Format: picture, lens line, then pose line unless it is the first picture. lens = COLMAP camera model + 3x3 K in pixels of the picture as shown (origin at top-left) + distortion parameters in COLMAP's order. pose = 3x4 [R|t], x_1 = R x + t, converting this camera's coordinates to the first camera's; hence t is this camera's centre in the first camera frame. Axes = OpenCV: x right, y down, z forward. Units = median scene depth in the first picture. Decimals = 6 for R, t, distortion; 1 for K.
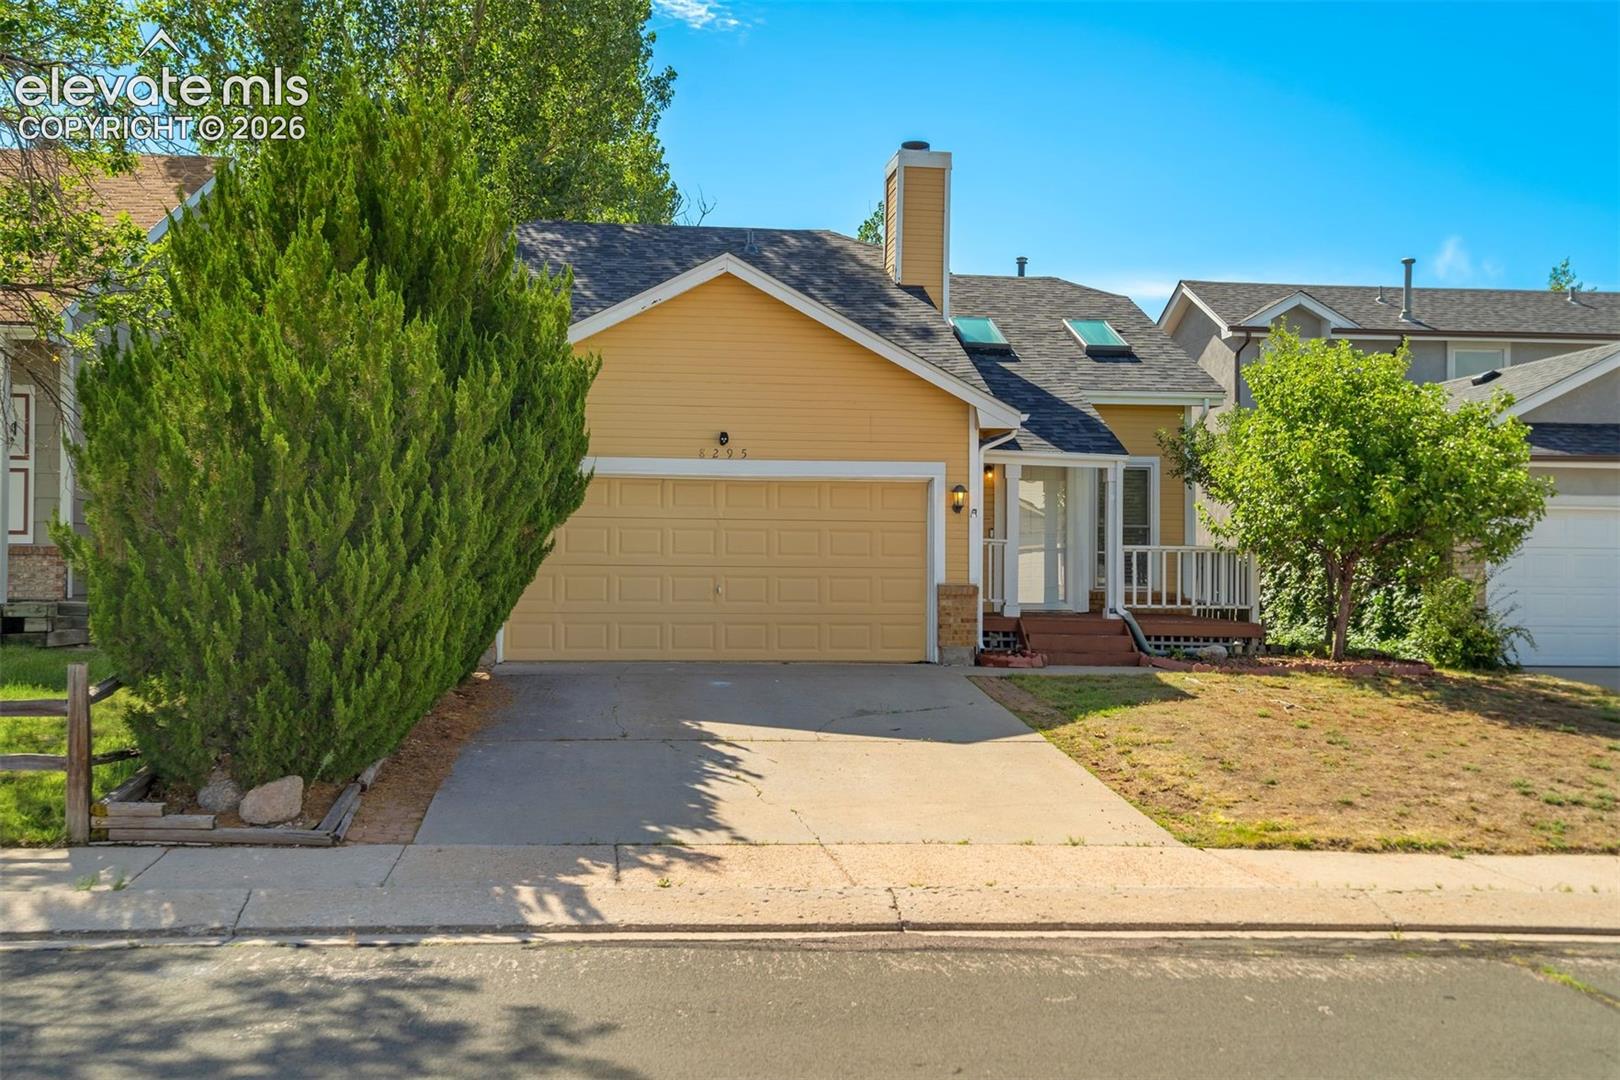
lens RADIAL K [[1655.7, 0, 810.9], [0, 1655.7, 573.6], [0, 0, 1]] dist [0.097495, -0.007125]
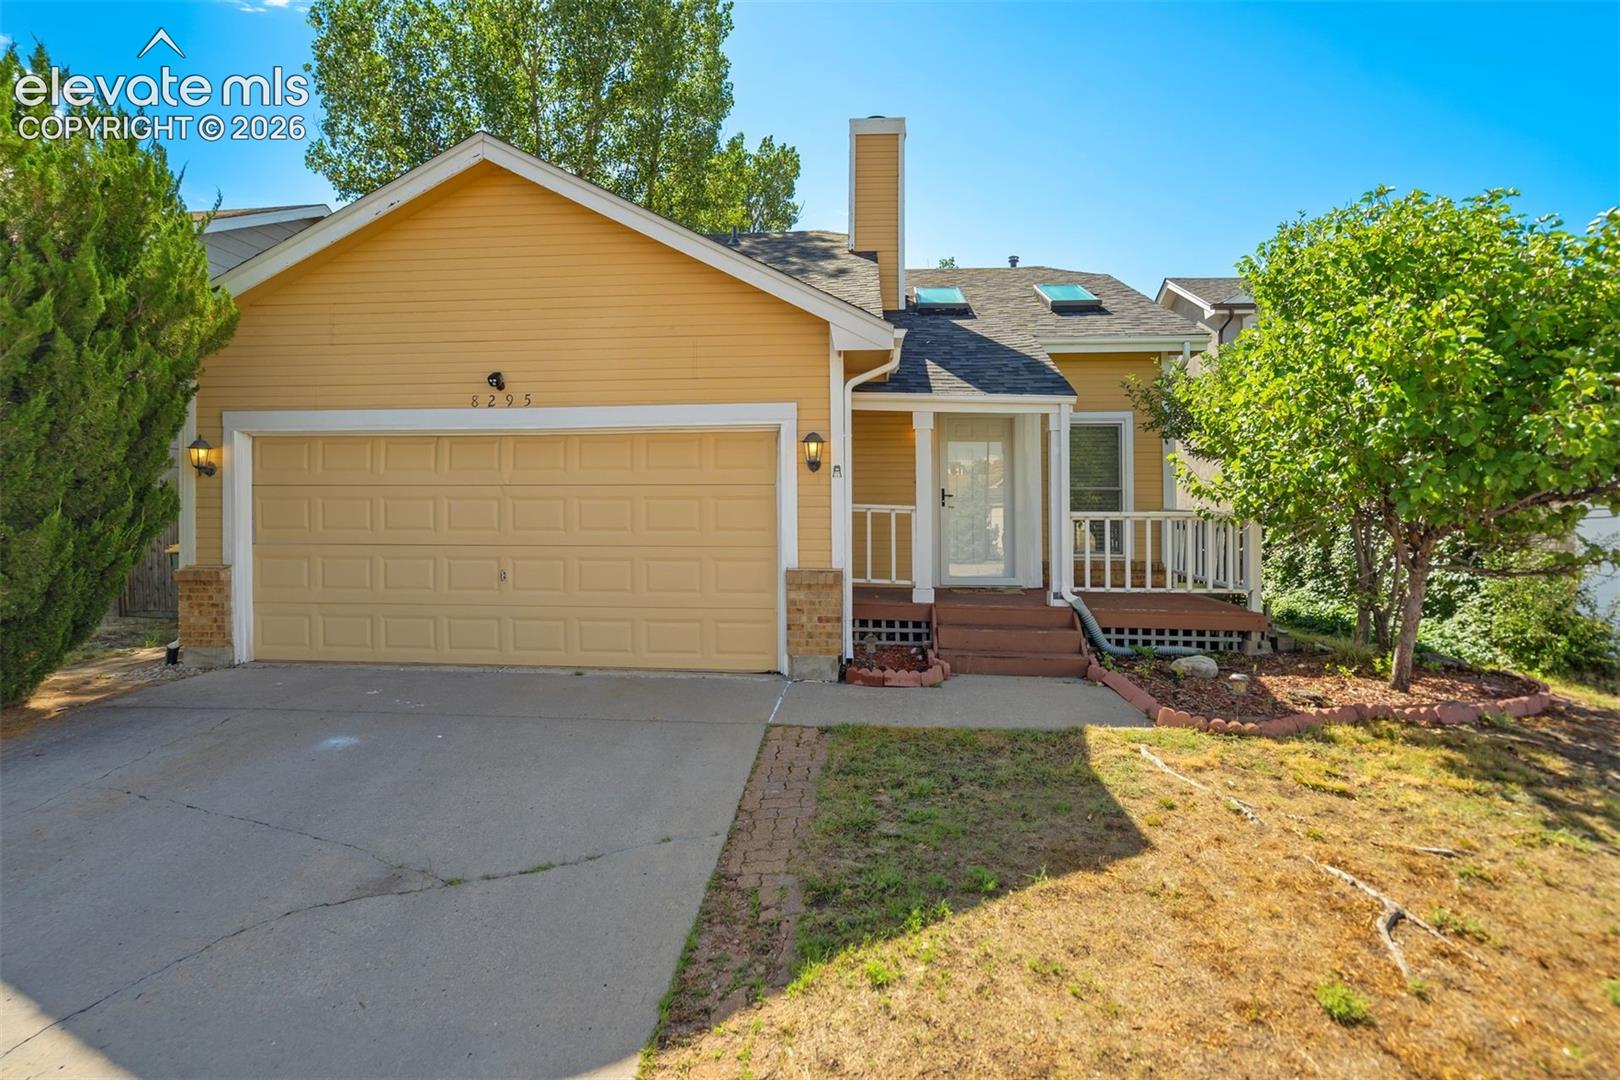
lens RADIAL K [[761.5, 0, 797.4], [0, 761.5, 515.1], [0, 0, 1]] dist [-0.002165, 0.000165]
pose [[0.968733, -0.006860, -0.248009, 0.152468], [0.006132, 0.999974, -0.003709, -0.015088], [0.248029, 0.002072, 0.968751, 0.622711]]
